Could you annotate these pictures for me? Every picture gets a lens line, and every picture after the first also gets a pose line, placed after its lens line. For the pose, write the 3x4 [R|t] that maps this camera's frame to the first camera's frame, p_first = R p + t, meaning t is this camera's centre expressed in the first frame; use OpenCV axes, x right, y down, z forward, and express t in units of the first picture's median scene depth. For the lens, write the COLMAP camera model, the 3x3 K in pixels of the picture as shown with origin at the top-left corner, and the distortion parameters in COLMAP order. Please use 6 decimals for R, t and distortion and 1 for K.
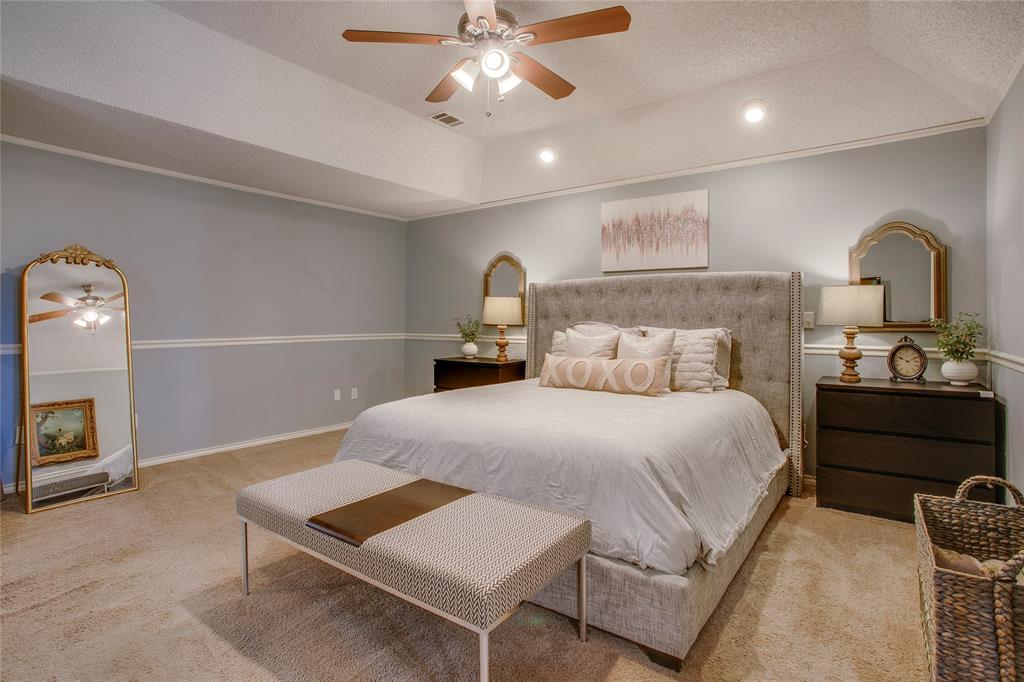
lens RADIAL K [[497.8, 0, 540.5], [0, 497.8, 312.3], [0, 0, 1]] dist [-0.025589, 0.004901]
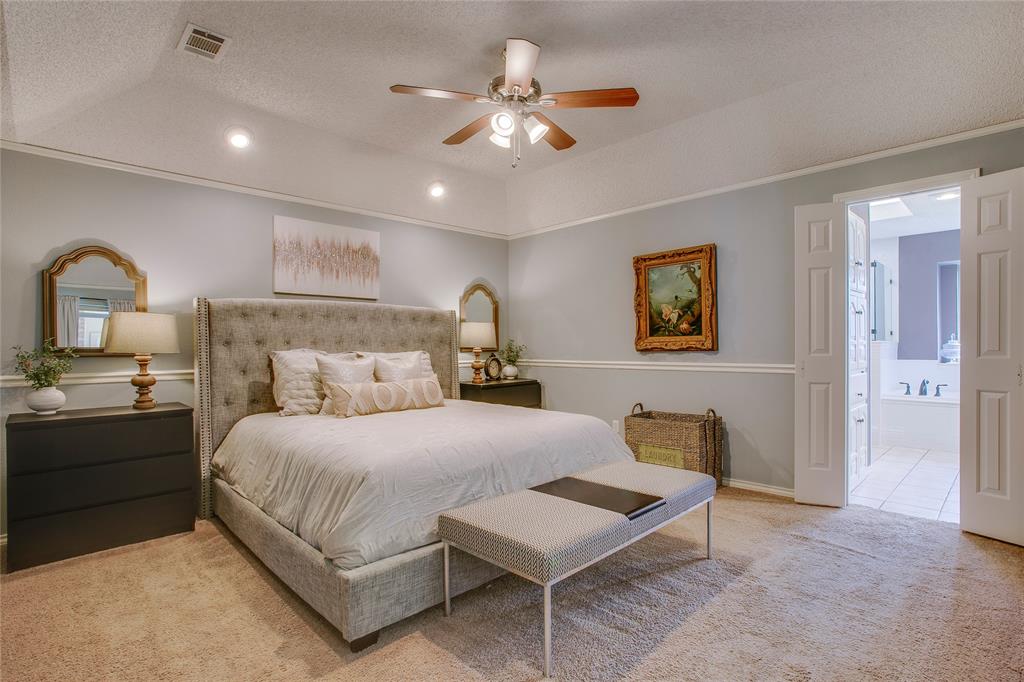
lens RADIAL K [[497.8, 0, 511.9], [0, 497.8, 341.1], [0, 0, 1]] dist [-0.025589, 0.004901]
pose [[0.217006, -0.000004, 0.976170, -0.719363], [-0.008163, 0.999965, 0.001819, 0.001897], [-0.976136, -0.008363, 0.216998, 0.431749]]
